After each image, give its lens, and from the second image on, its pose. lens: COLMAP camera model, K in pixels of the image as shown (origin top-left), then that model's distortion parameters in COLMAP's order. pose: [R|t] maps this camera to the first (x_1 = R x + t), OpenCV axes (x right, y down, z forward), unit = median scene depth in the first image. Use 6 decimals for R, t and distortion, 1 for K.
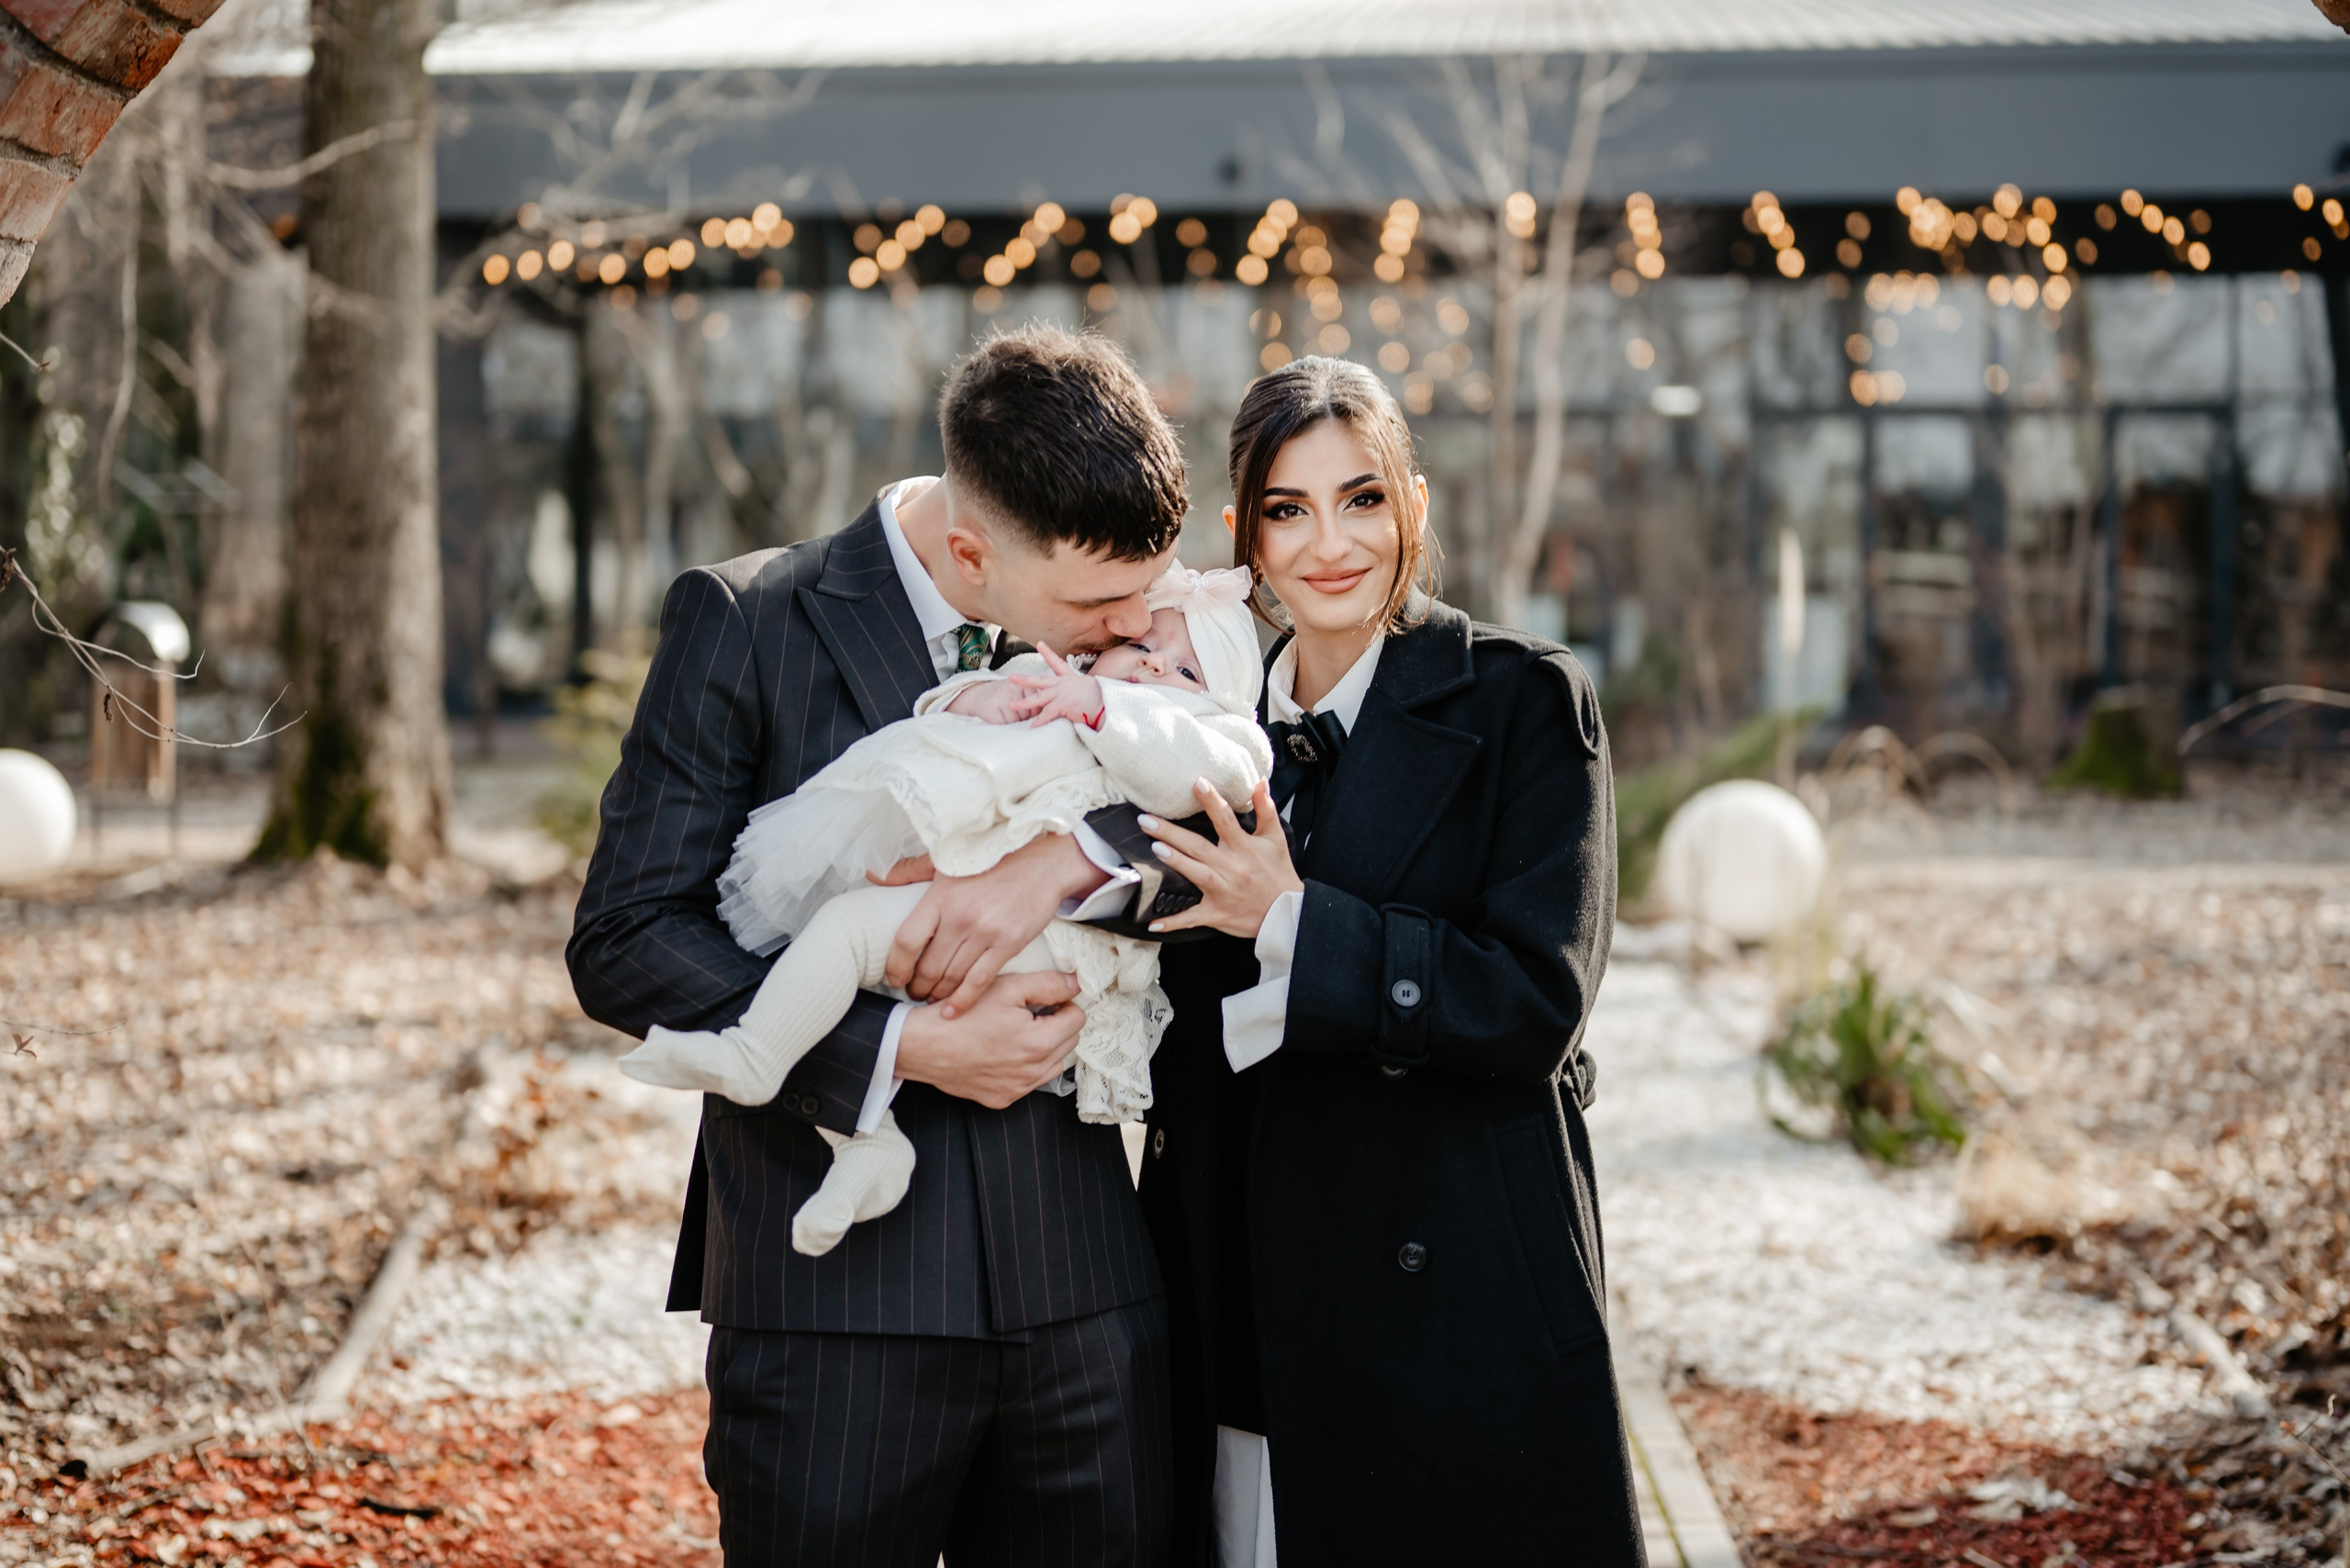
lens RADIAL K [[3384.1, 0, 1175.0], [0, 3384.1, 784.0], [0, 0, 1]] dist [0.008844, -0.032278]
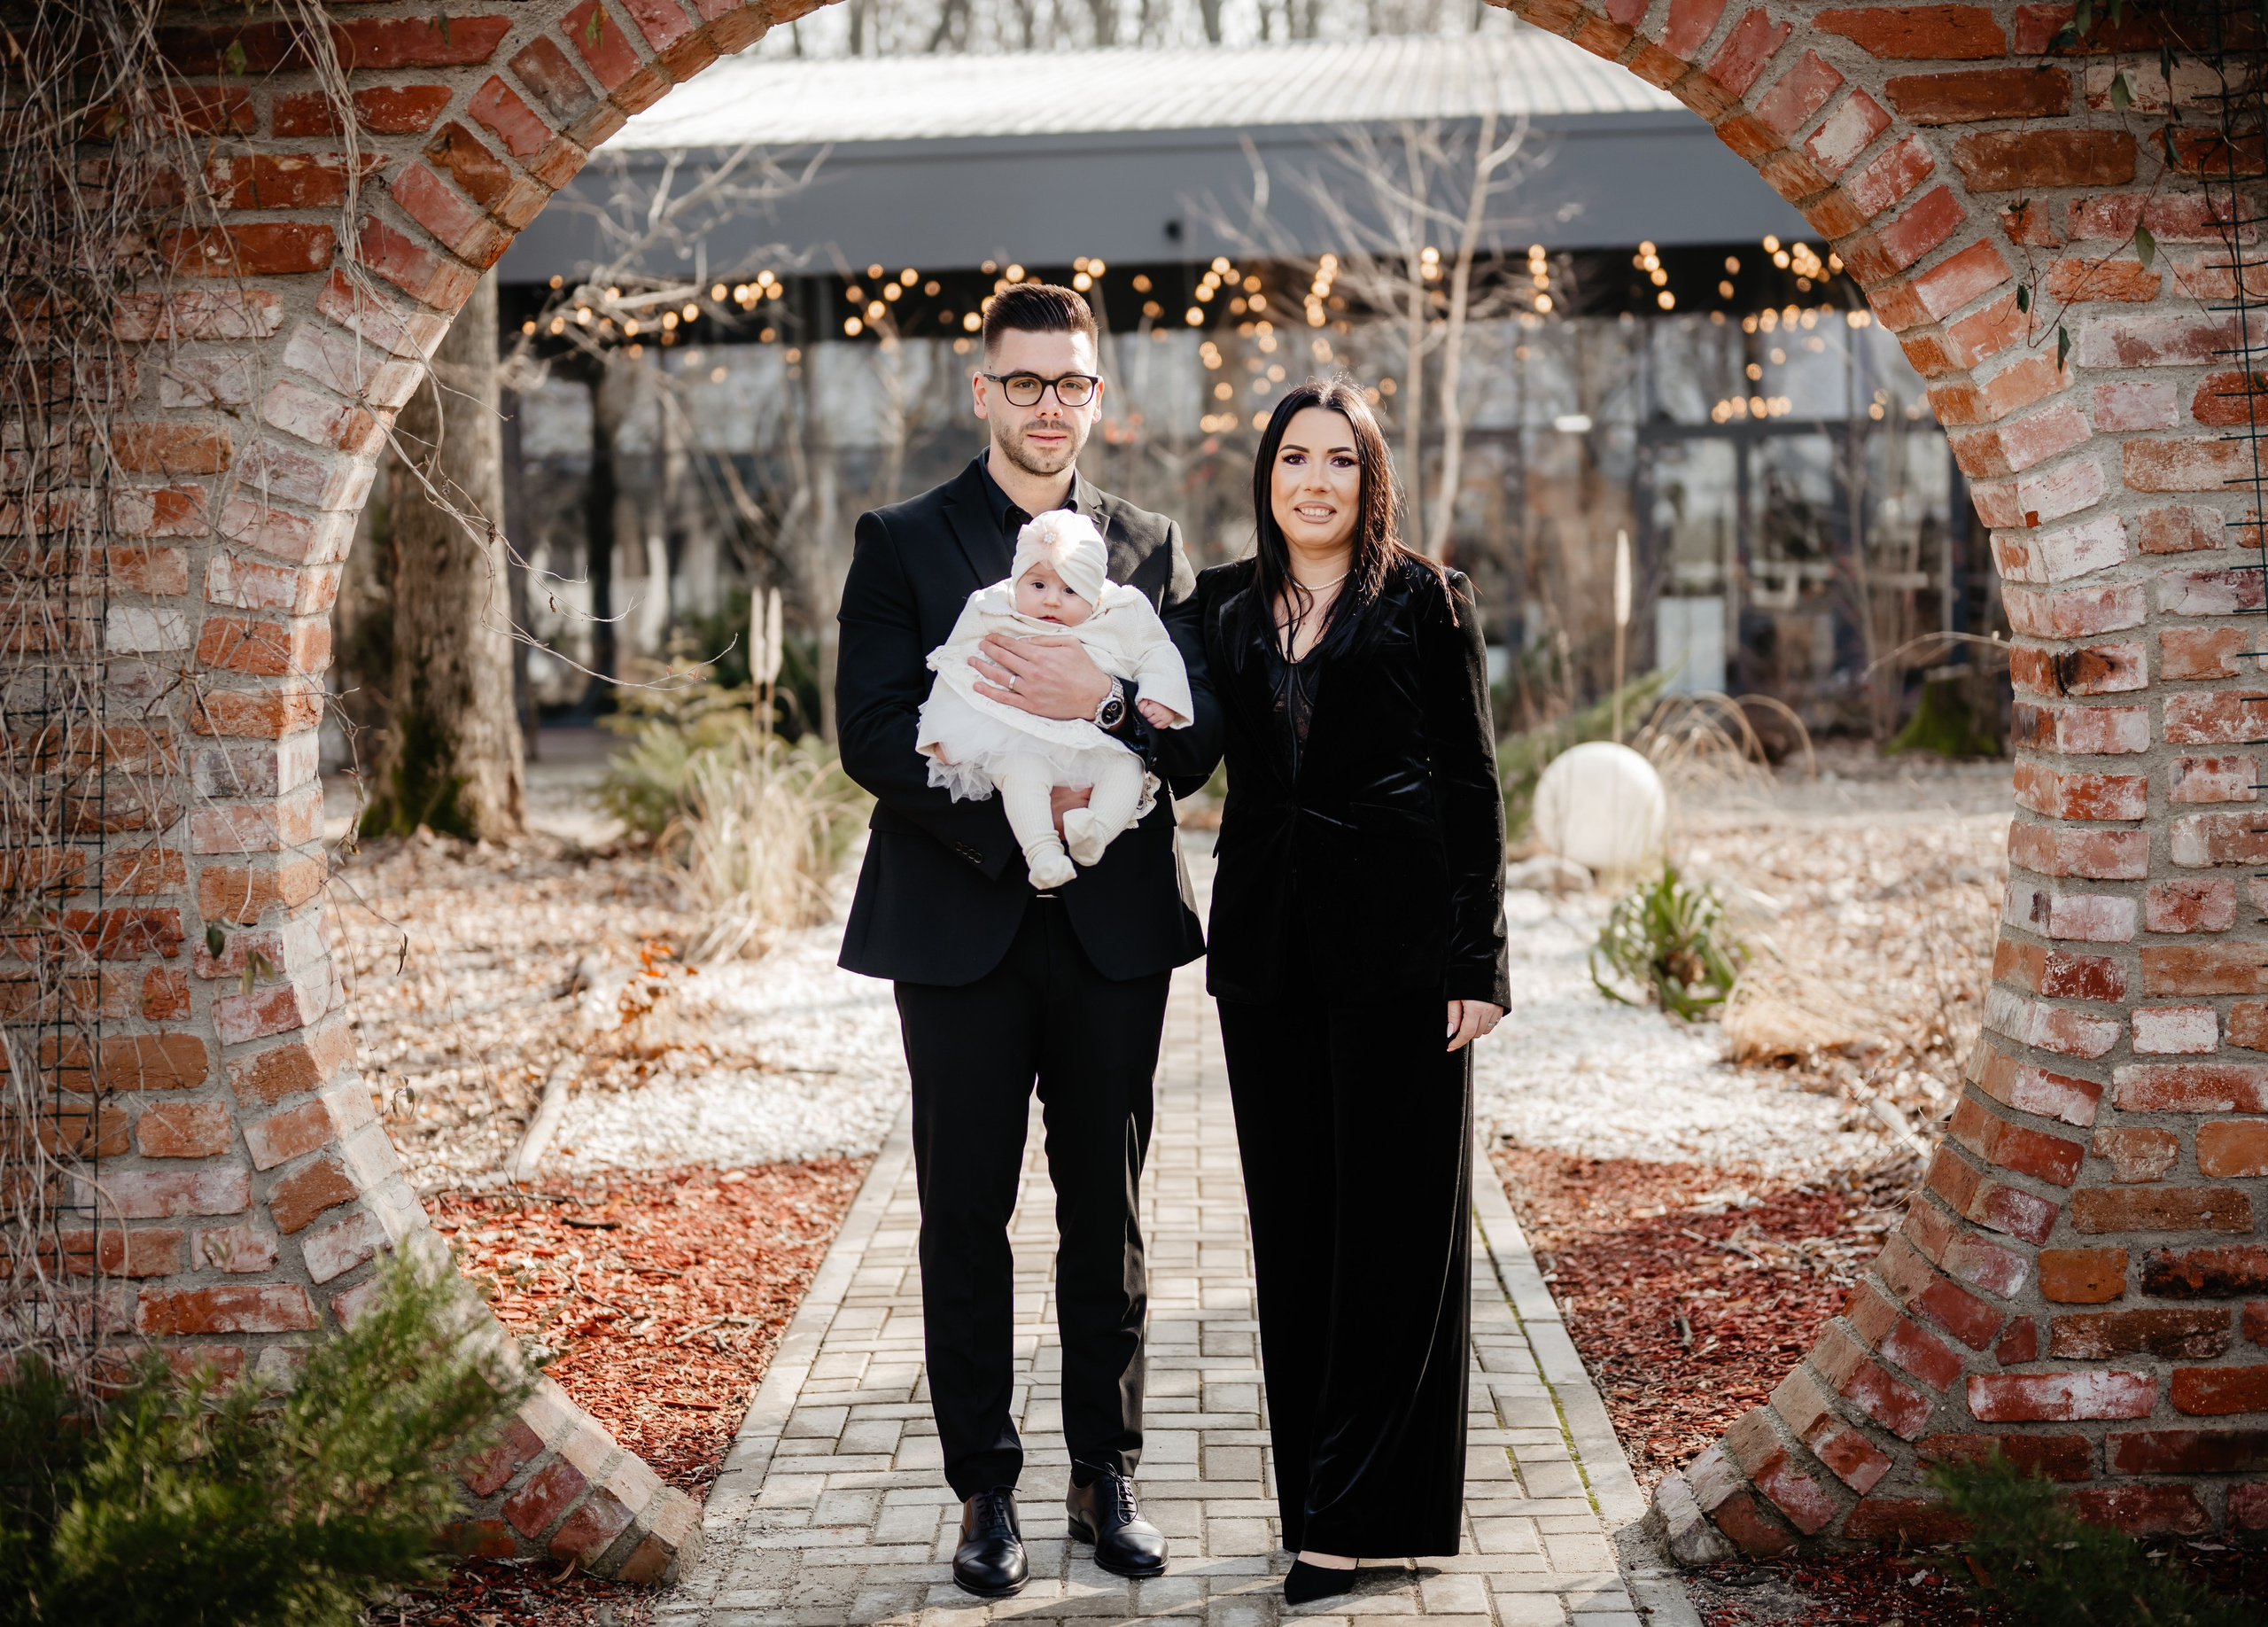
lens RADIAL K [[3226.4, 0, 1193.6], [0, 3226.4, 888.3], [0, 0, 1]] dist [0.015380, 0.012553]
pose [[0.999637, -0.022817, 0.014333, 0.006245], [0.022408, 0.999355, 0.028052, 0.024204], [-0.014964, -0.027721, 0.999504, -0.225339]]
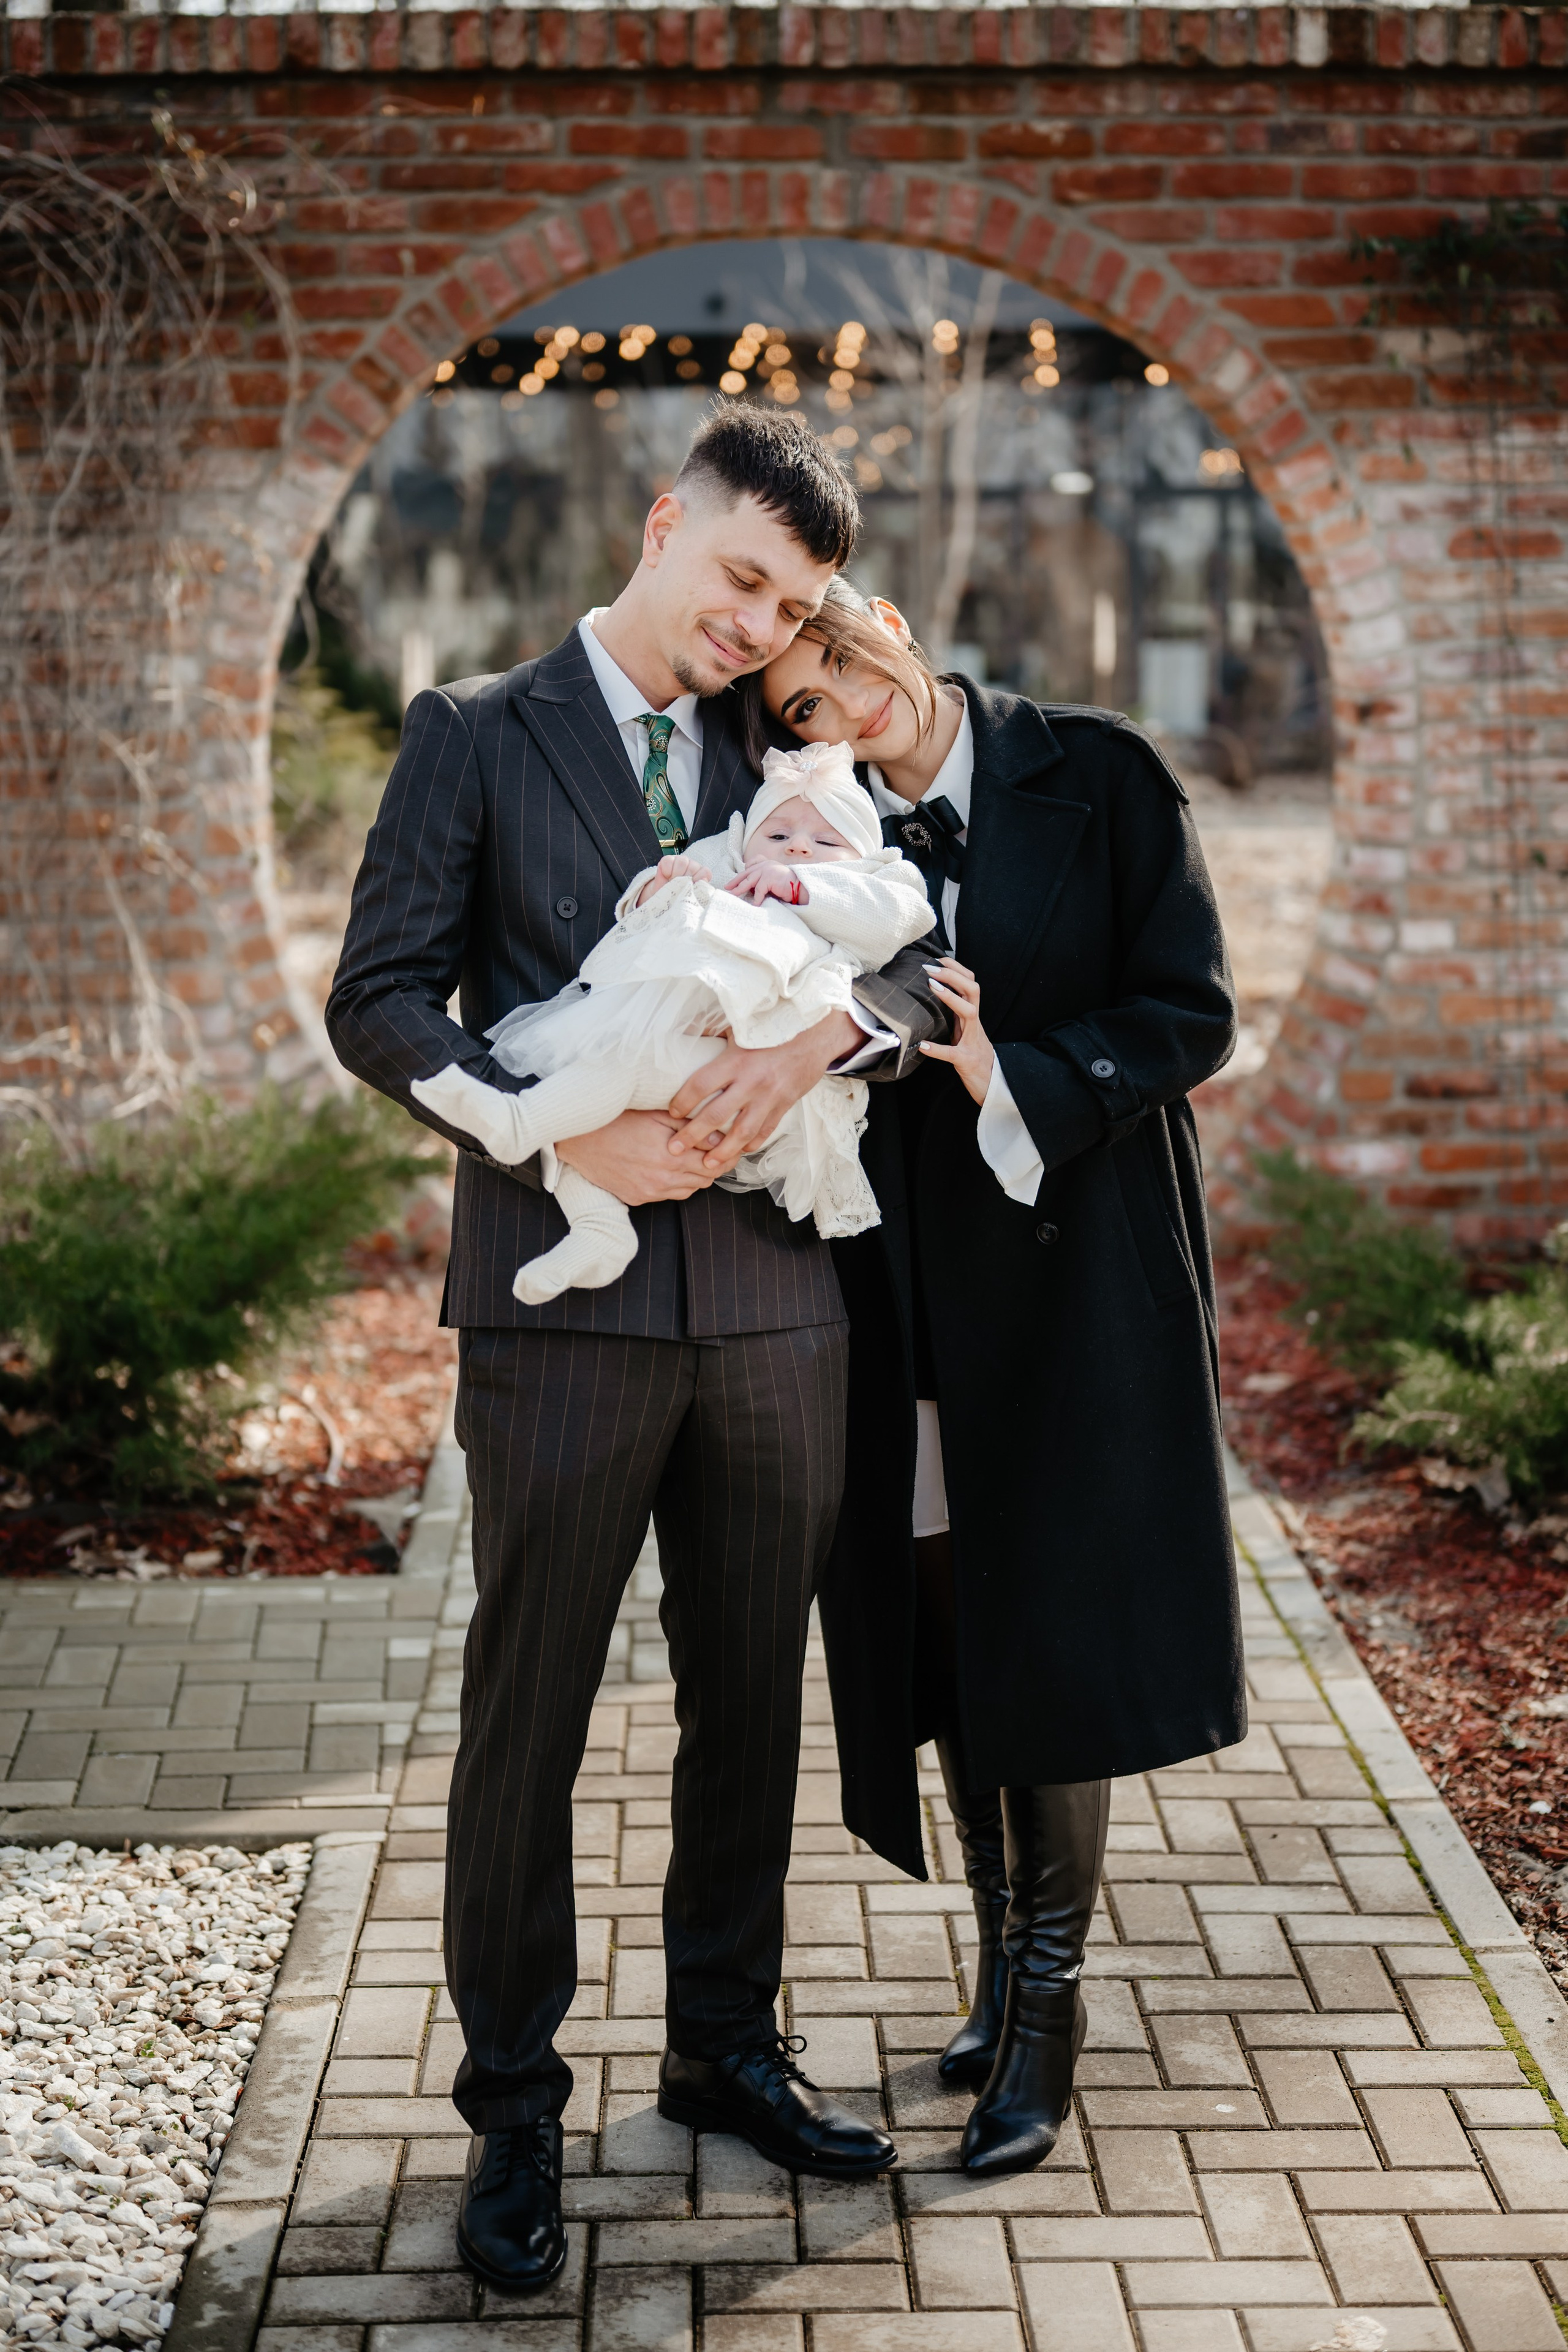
lens RADIAL K [[3279.1, 0, 793.5], [0, 3279.1, 1176.5], [0, 0, 1]] dist [0.006875, -0.056662]
pose [[0.998761, -0.016503, 0.046940, -0.041518], [0.011567, 0.994555, 0.103567, 0.038966], [-0.048393, -0.102895, 0.993514, -0.606571]]
